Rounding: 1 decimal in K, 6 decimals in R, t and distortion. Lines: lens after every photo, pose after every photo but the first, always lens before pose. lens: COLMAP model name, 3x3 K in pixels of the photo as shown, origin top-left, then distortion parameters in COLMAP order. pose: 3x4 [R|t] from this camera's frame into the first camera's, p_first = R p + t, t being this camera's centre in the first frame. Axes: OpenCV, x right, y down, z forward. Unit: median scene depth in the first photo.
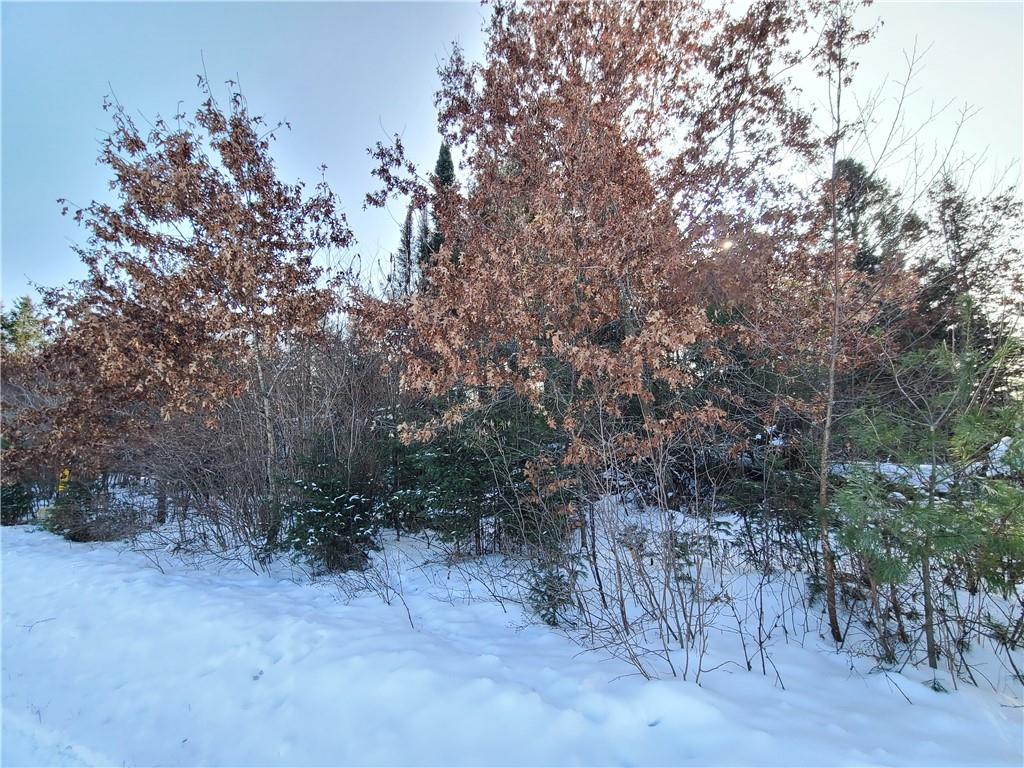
lens RADIAL K [[410.8, 0, 509.7], [0, 410.8, 388.0], [0, 0, 1]] dist [-0.006530, -0.000341]
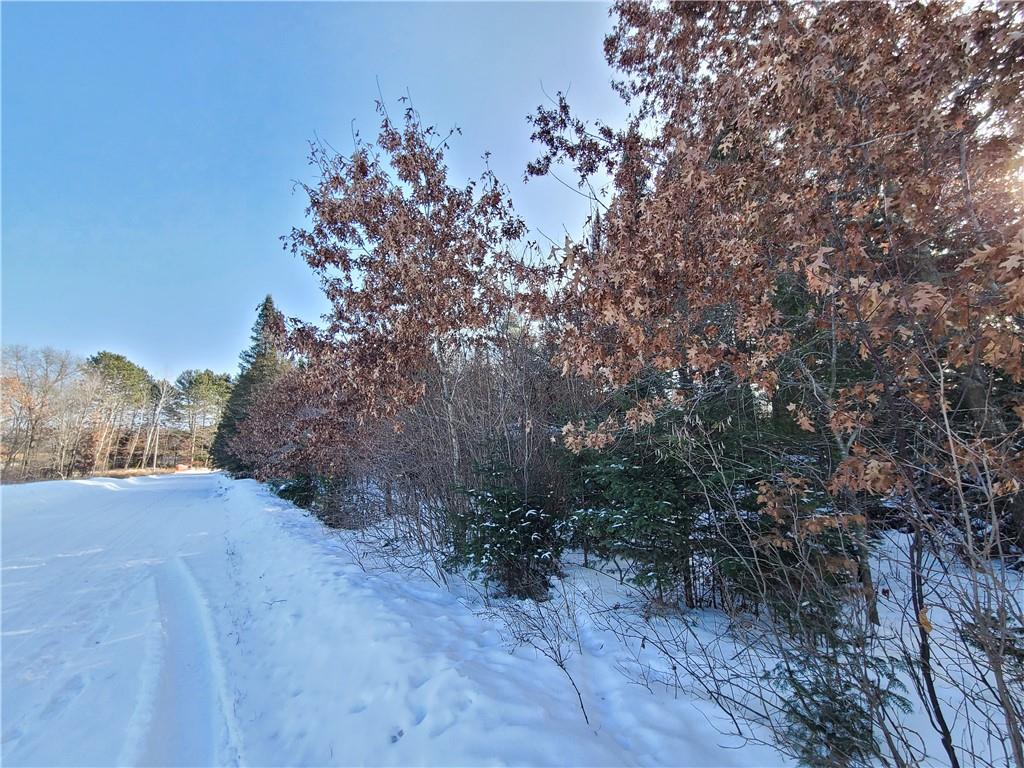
lens RADIAL K [[410.8, 0, 509.7], [0, 410.8, 388.0], [0, 0, 1]] dist [-0.006530, -0.000341]
pose [[0.886187, -0.053474, -0.460233, -0.005272], [0.045391, 0.998559, -0.028621, 0.028189], [0.461100, 0.004473, 0.887337, 0.219165]]
